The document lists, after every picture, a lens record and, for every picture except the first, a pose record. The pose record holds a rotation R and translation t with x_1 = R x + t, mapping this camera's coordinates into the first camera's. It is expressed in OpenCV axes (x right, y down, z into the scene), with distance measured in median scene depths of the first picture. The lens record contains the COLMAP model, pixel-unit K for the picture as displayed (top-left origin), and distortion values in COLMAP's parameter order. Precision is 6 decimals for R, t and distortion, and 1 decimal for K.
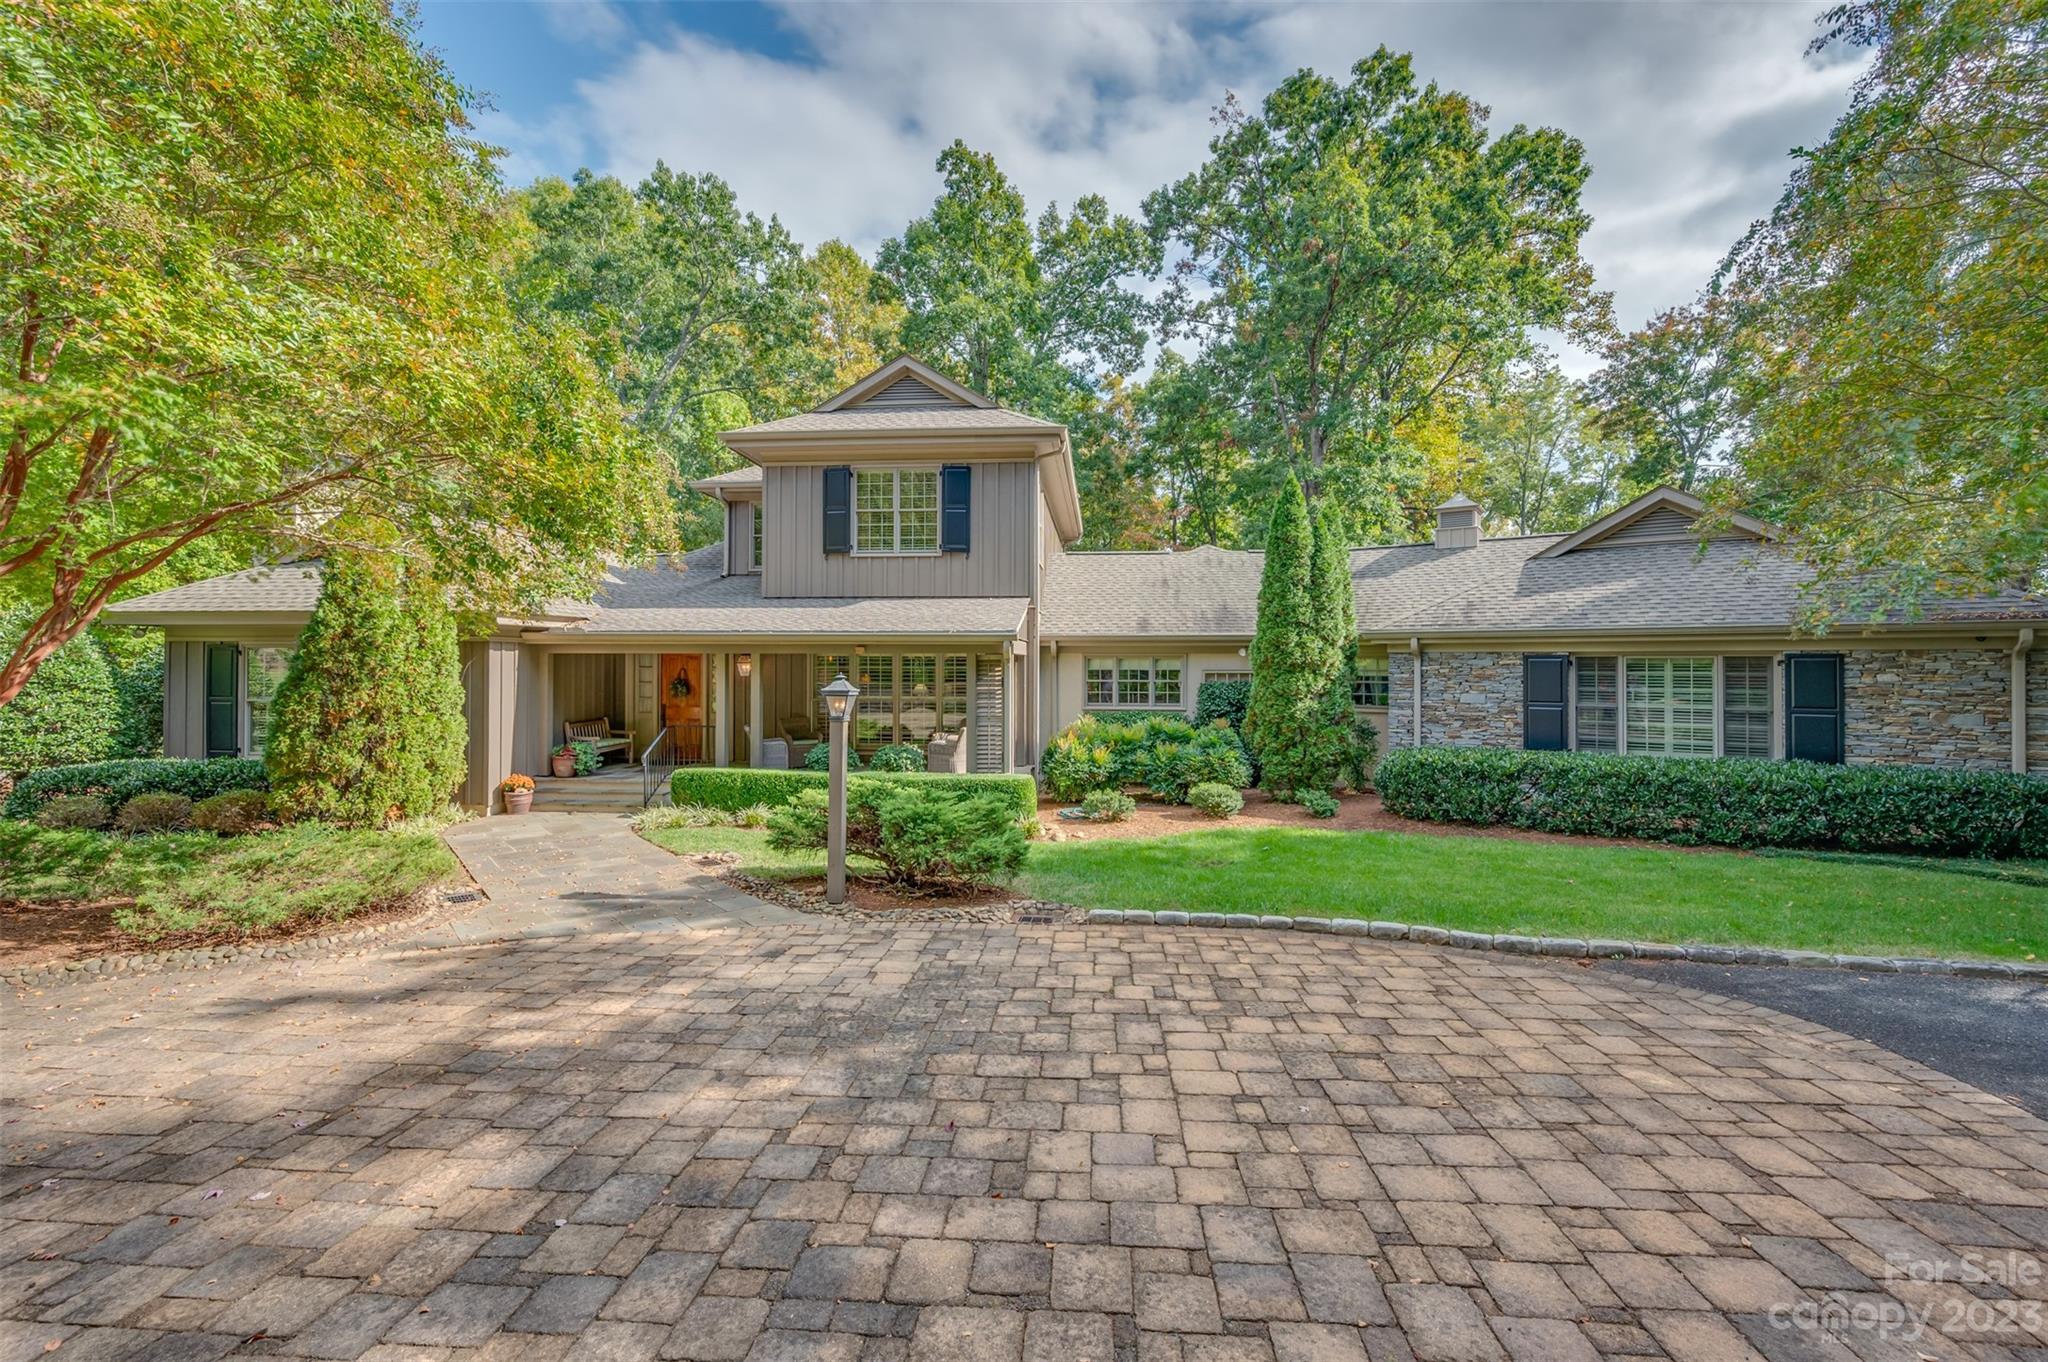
lens RADIAL K [[708.9, 0, 1025.7], [0, 708.9, 668.5], [0, 0, 1]] dist [-0.000963, -0.000035]
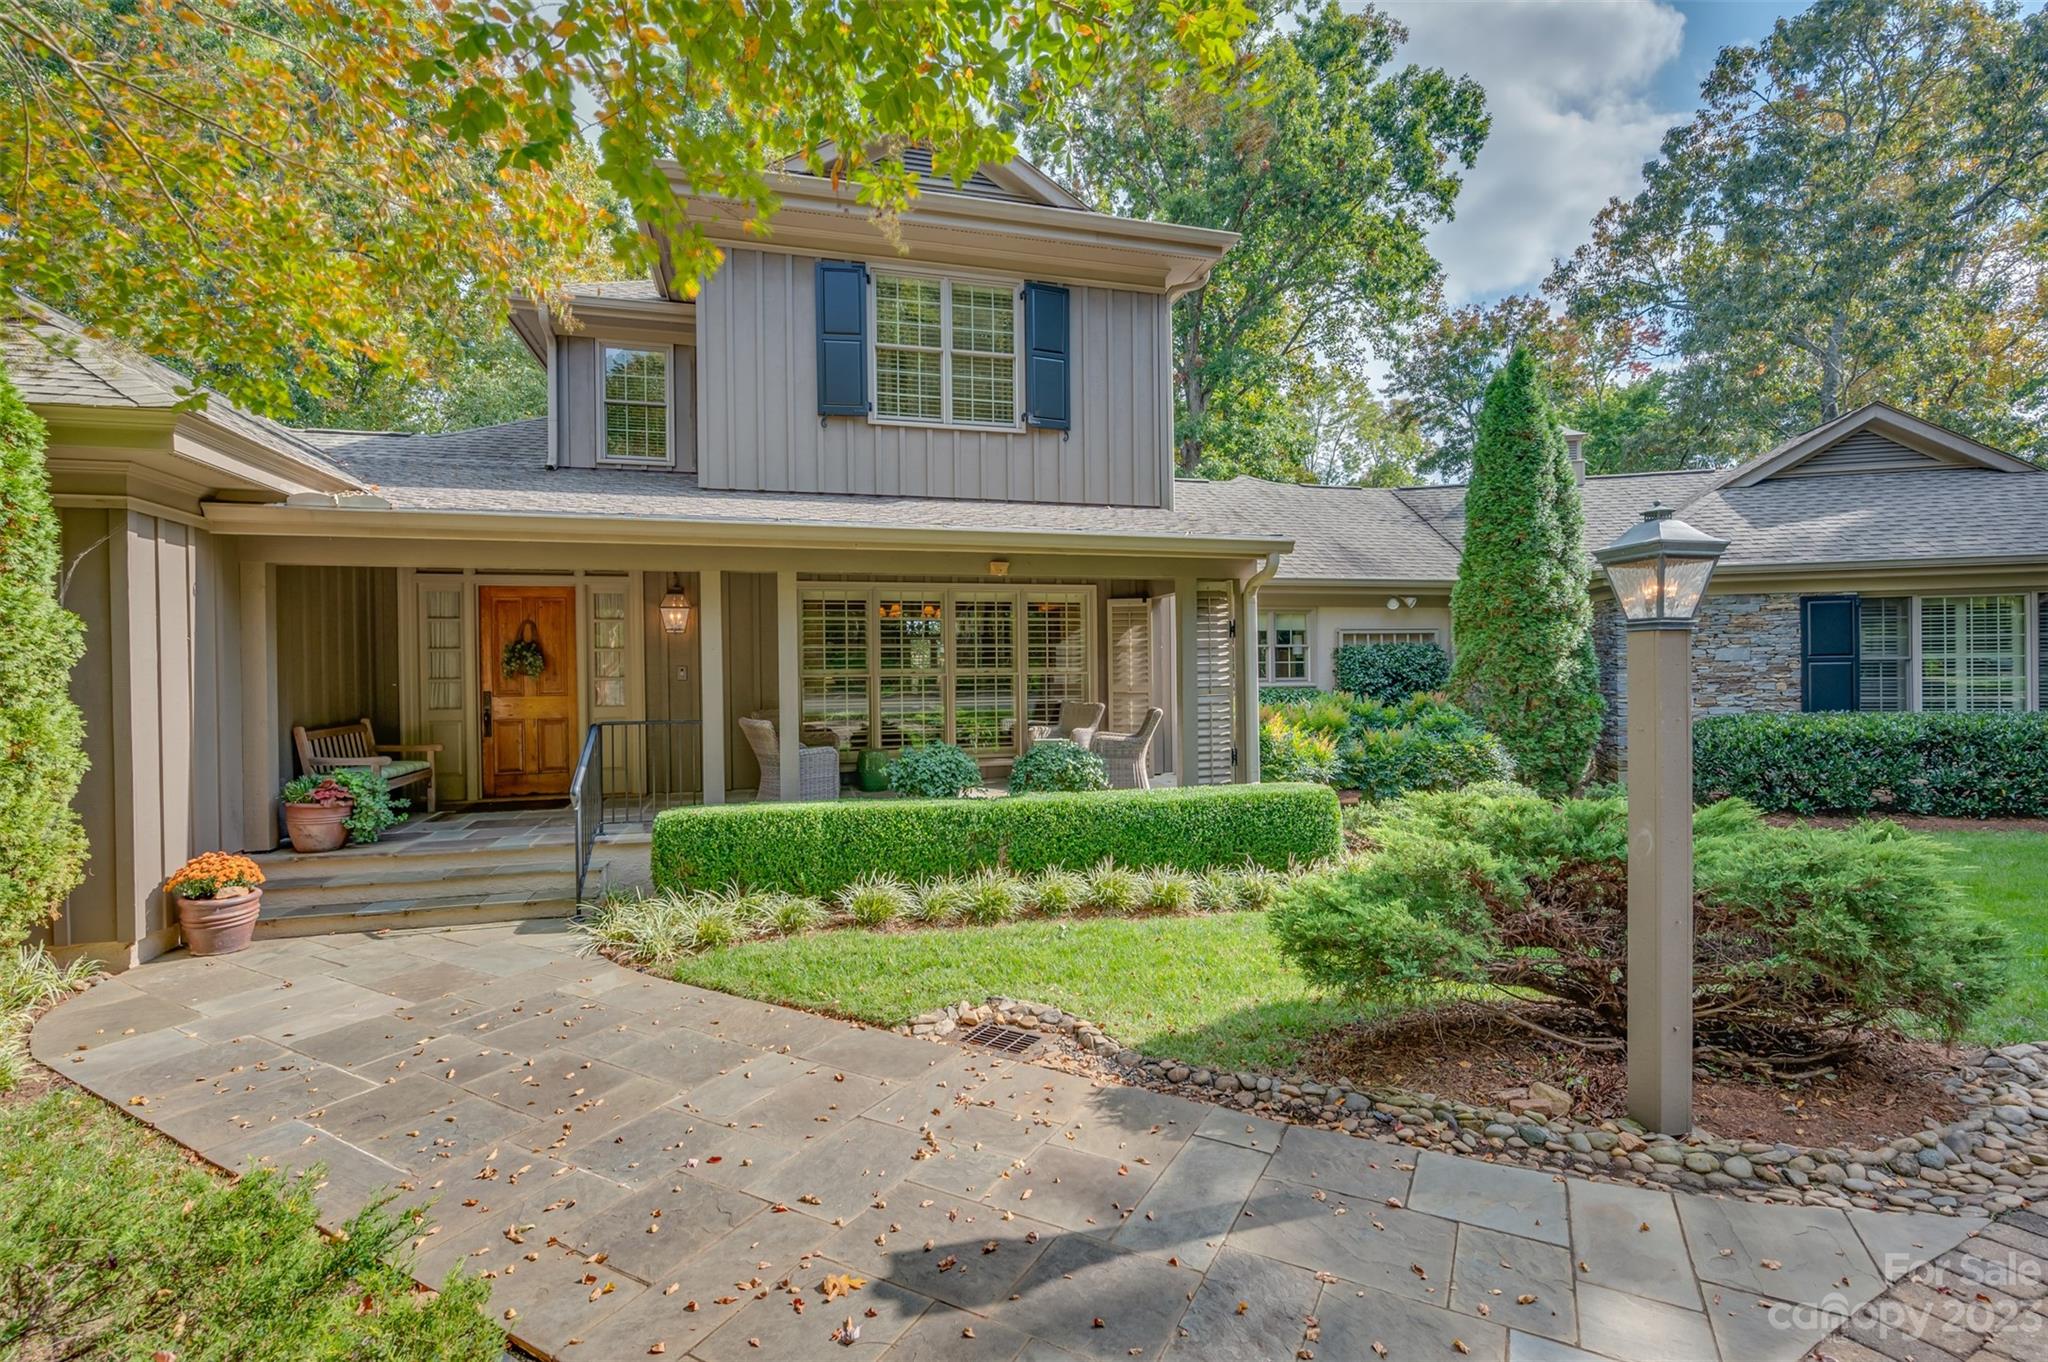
lens RADIAL K [[811.3, 0, 1011.4], [0, 811.3, 681.3], [0, 0, 1]] dist [0.000125, 0.000265]
pose [[0.950864, -0.017131, 0.309134, -0.389718], [0.013794, 0.999821, 0.012979, 0.048172], [-0.309301, -0.008077, 0.950930, 0.387290]]
